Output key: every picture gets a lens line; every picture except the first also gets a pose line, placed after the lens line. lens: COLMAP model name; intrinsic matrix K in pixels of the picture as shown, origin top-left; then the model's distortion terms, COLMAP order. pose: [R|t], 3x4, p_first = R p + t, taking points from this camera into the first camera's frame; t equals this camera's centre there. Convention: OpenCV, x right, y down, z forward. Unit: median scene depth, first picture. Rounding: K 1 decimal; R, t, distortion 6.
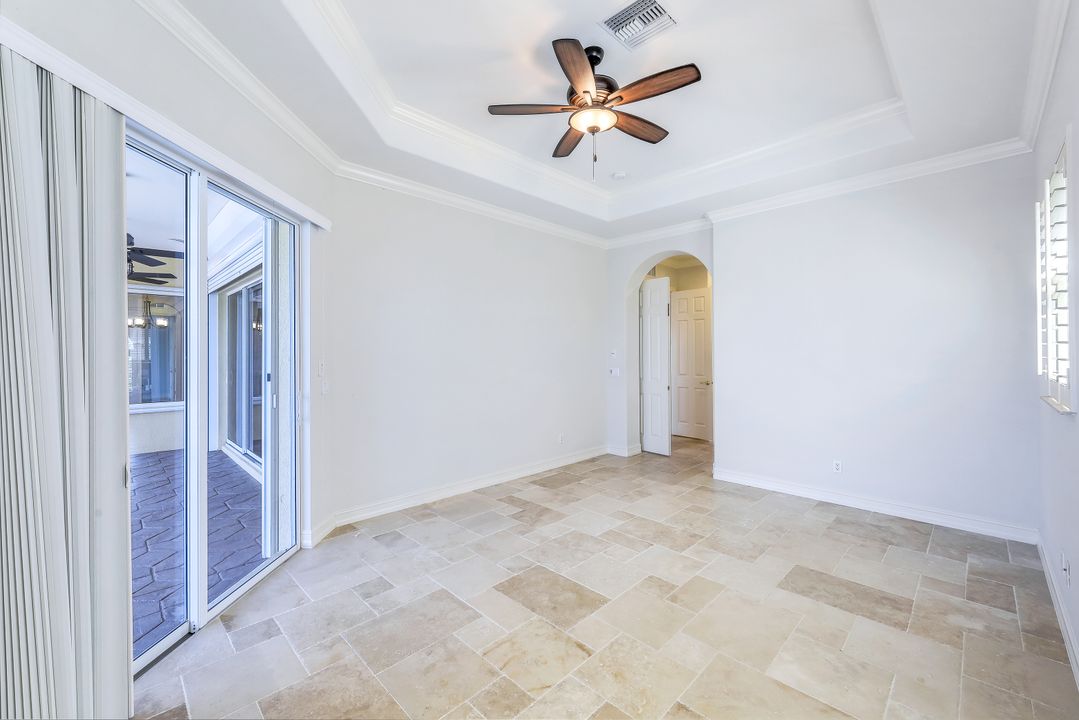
lens RADIAL K [[440.1, 0, 536.2], [0, 440.1, 352.5], [0, 0, 1]] dist [0.000920, 0.000203]
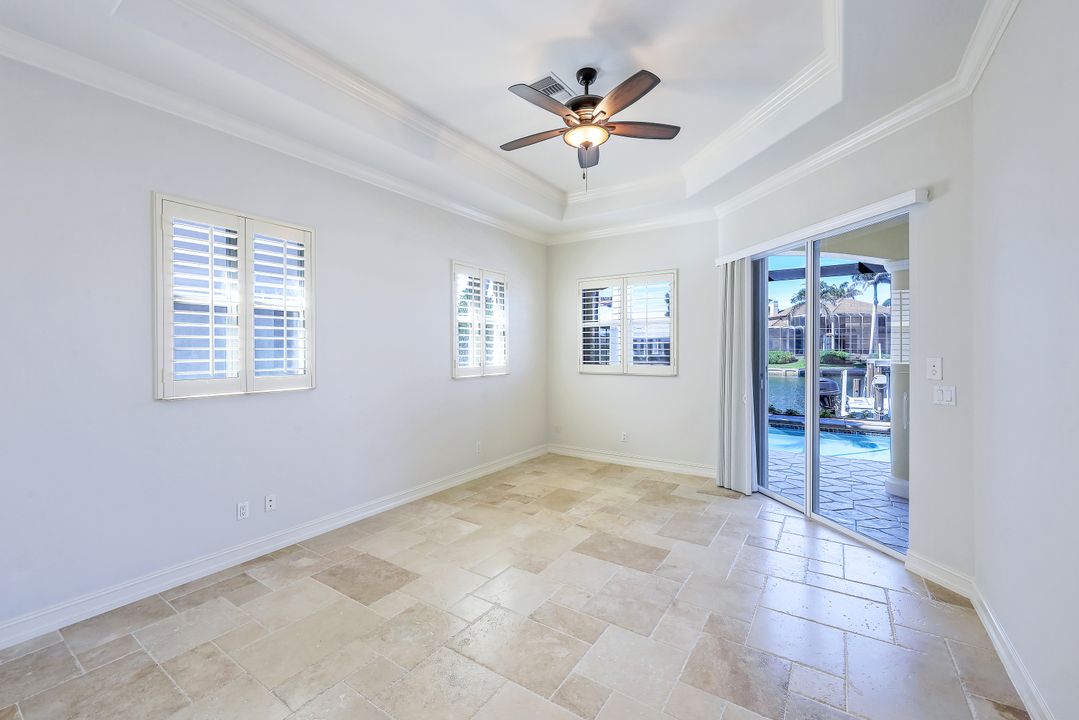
lens RADIAL K [[440.1, 0, 536.2], [0, 440.1, 352.5], [0, 0, 1]] dist [0.000920, 0.000203]
pose [[-0.981413, 0.009313, -0.191681, 0.476934], [0.007643, 0.999926, 0.009446, -0.011629], [0.191754, 0.007806, -0.981412, 2.096890]]
